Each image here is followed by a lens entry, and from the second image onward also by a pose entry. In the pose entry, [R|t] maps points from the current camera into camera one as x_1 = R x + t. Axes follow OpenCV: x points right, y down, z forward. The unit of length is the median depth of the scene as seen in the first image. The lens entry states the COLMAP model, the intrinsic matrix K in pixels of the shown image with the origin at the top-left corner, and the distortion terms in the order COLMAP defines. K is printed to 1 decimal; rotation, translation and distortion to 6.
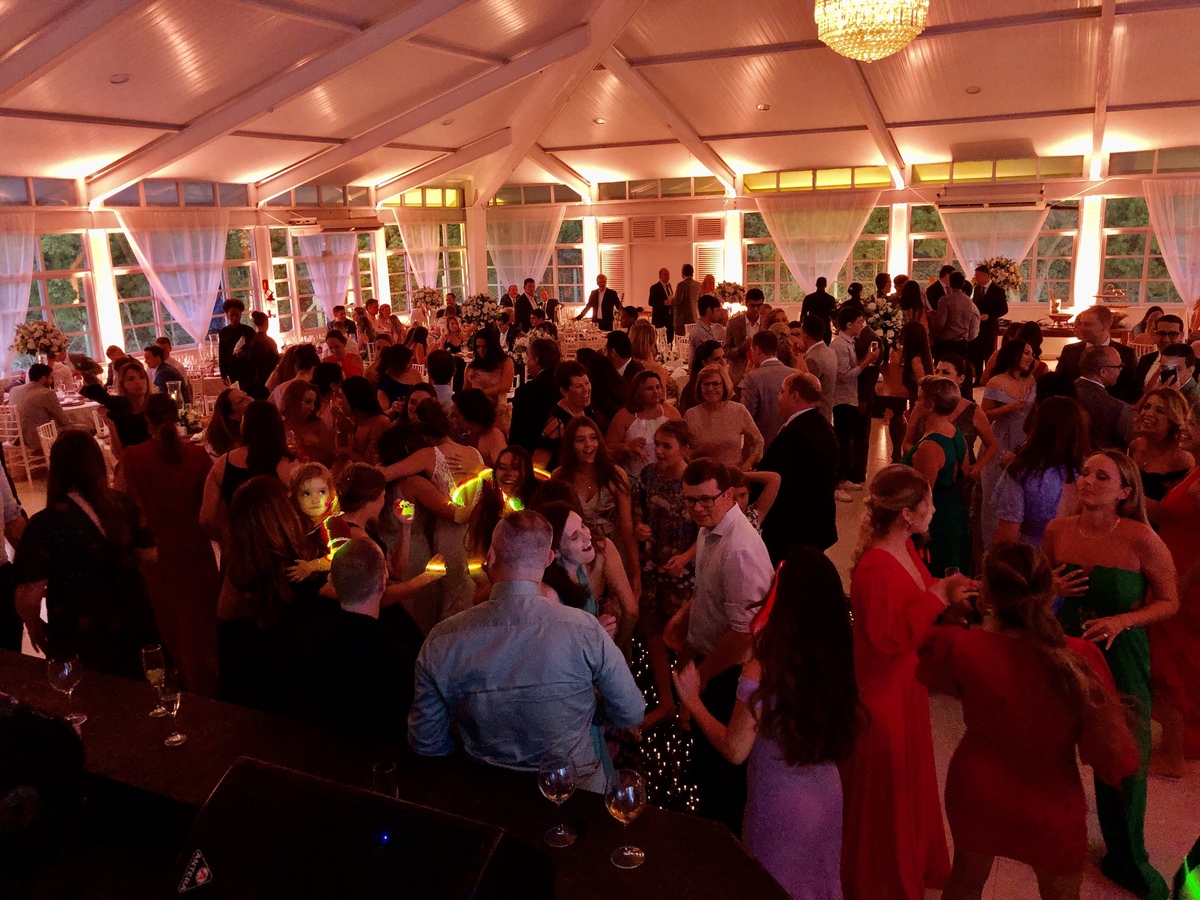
lens RADIAL K [[969.1, 0, 592.2], [0, 969.1, 449.7], [0, 0, 1]] dist [0.030958, -0.035128]
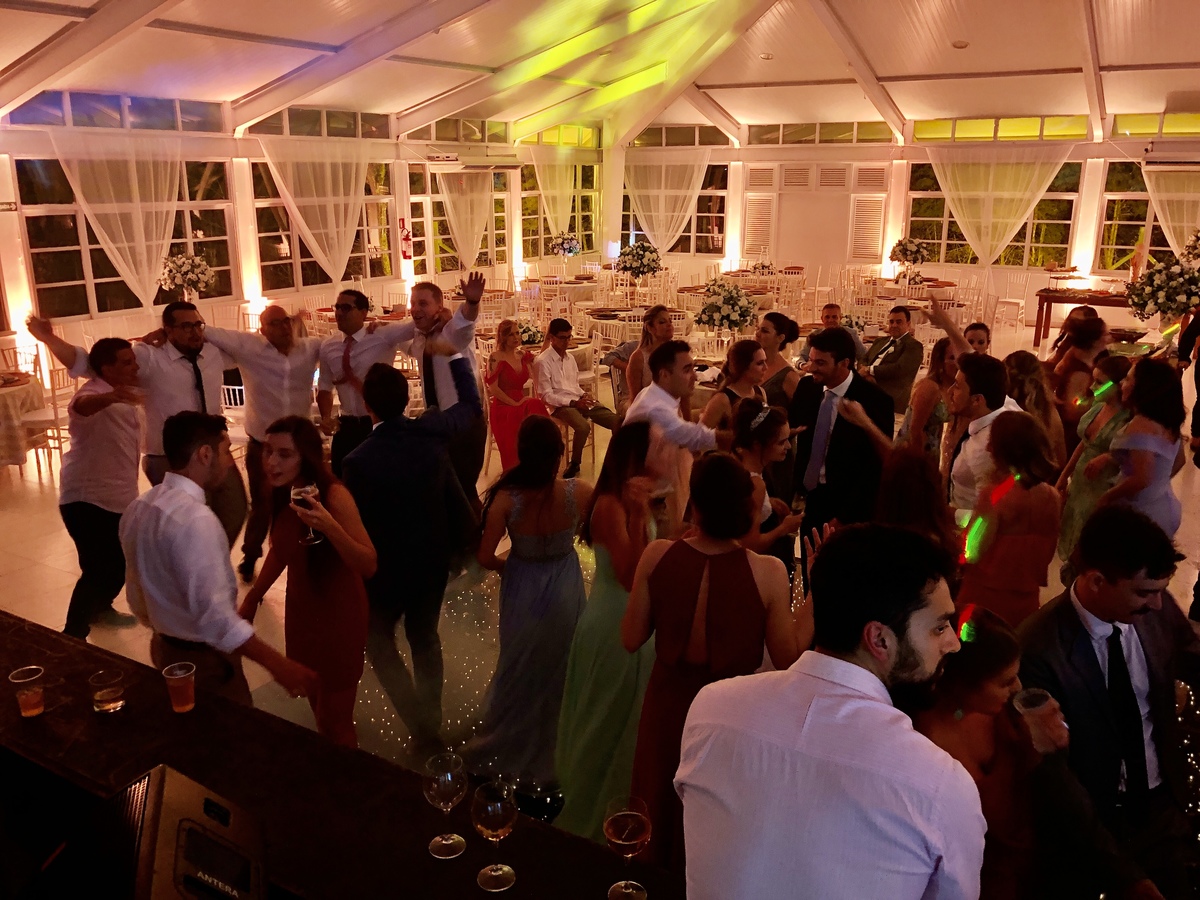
lens RADIAL K [[975.7, 0, 595.2], [0, 975.7, 444.4], [0, 0, 1]] dist [0.015453, -0.014529]
pose [[0.995377, 0.055790, -0.078179, -0.057122], [-0.052178, 0.997507, 0.047507, -0.009146], [0.080634, -0.043208, 0.995807, 0.053831]]
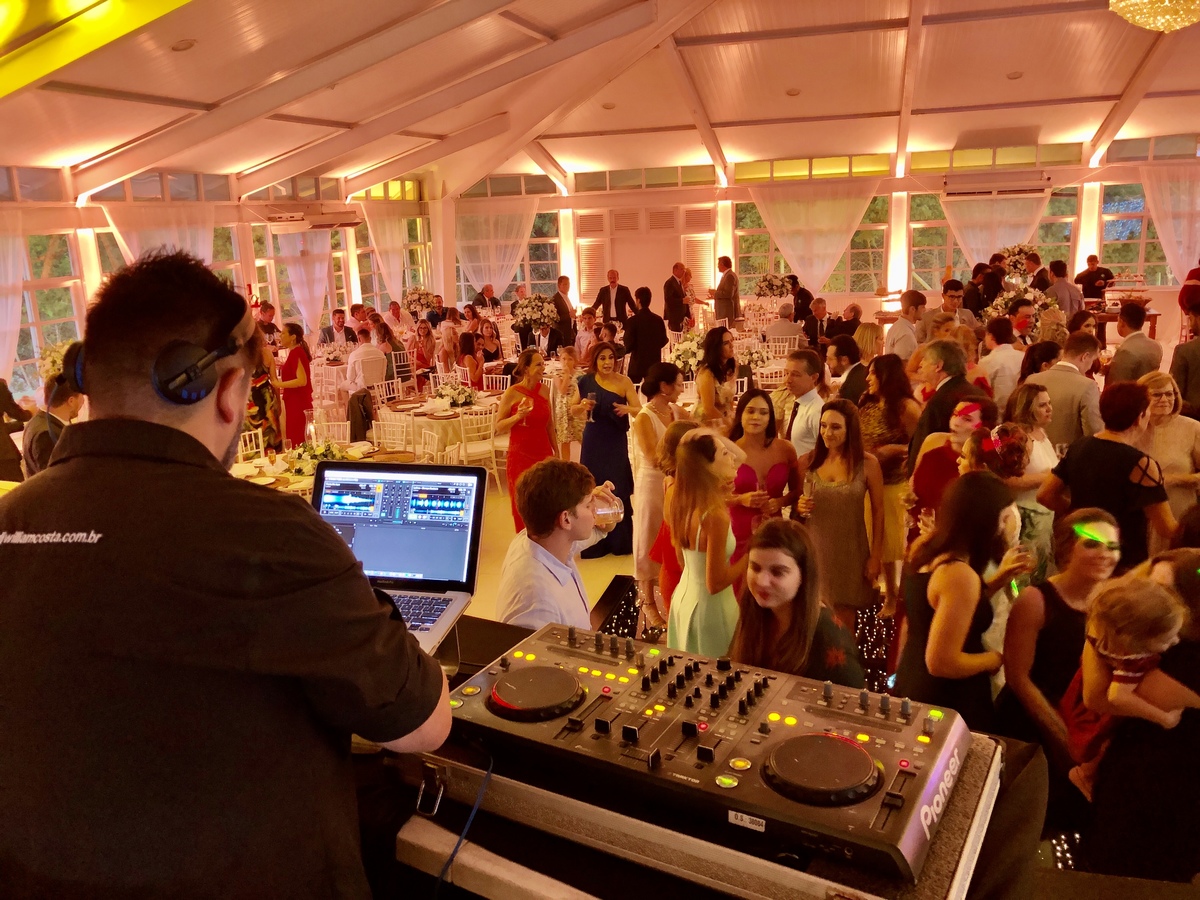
lens RADIAL K [[975.7, 0, 595.2], [0, 975.7, 444.4], [0, 0, 1]] dist [0.015453, -0.014529]
pose [[0.984406, -0.051551, 0.168187, -0.169138], [0.051761, 0.998655, 0.003138, -0.015496], [-0.168122, 0.005616, 0.985750, 0.072091]]
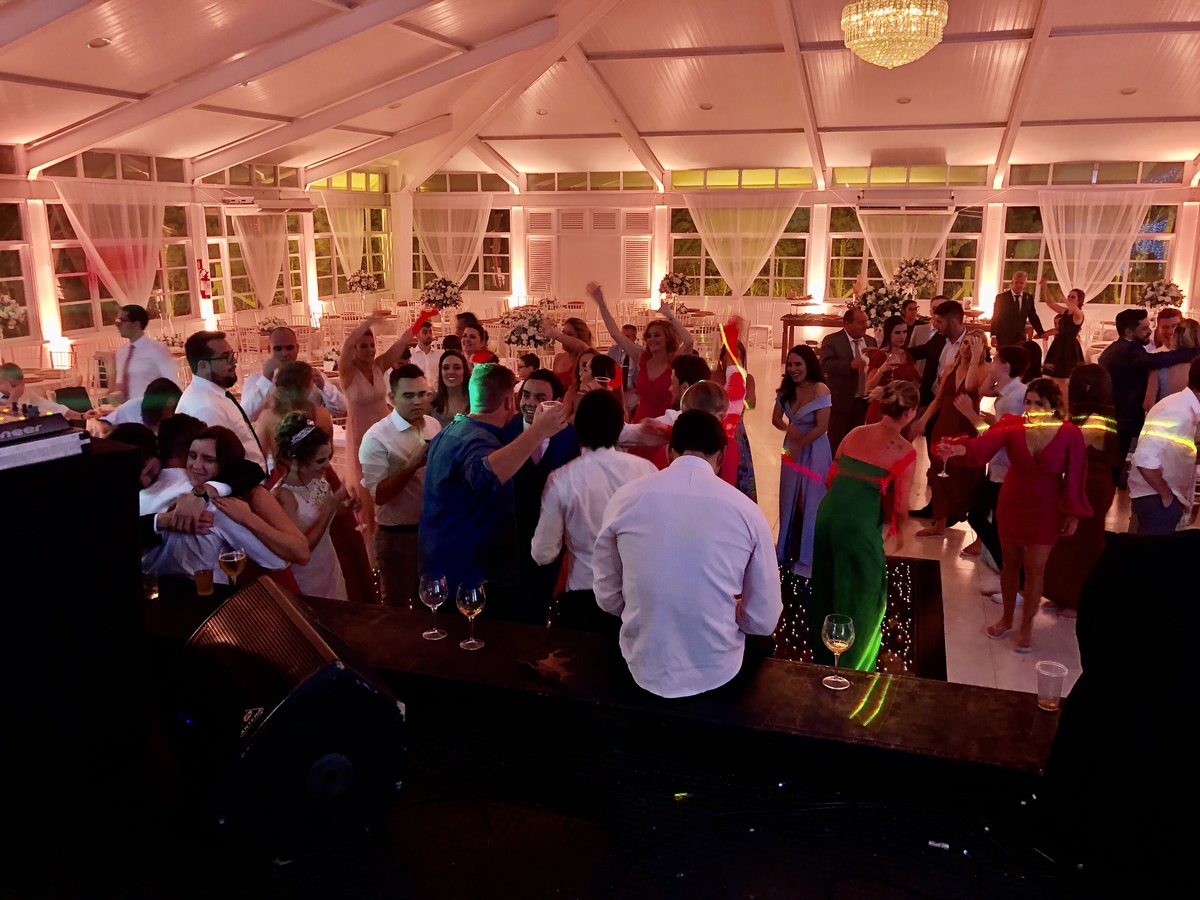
lens RADIAL K [[969.1, 0, 592.2], [0, 969.1, 449.7], [0, 0, 1]] dist [0.030958, -0.035128]
pose [[0.990154, 0.000152, 0.139979, -0.077750], [-0.000754, 0.999991, 0.004252, 0.009810], [-0.139977, -0.004316, 0.990145, -0.013958]]
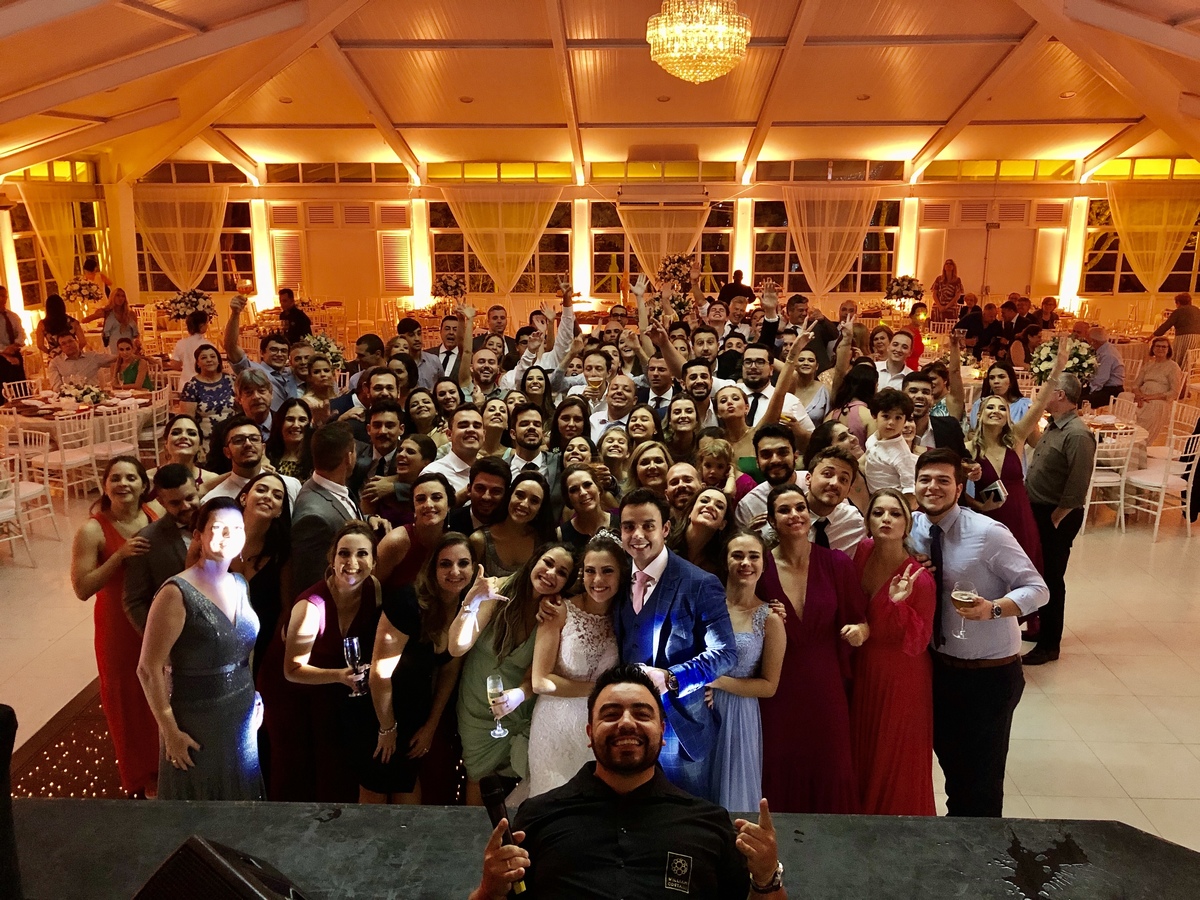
lens RADIAL K [[968.6, 0, 591.4], [0, 968.6, 449.2], [0, 0, 1]] dist [0.031887, -0.020410]
pose [[0.917123, -0.070794, 0.392267, -0.106388], [0.062699, 0.997473, 0.033427, -0.016141], [-0.393642, -0.006062, 0.919244, 0.024005]]
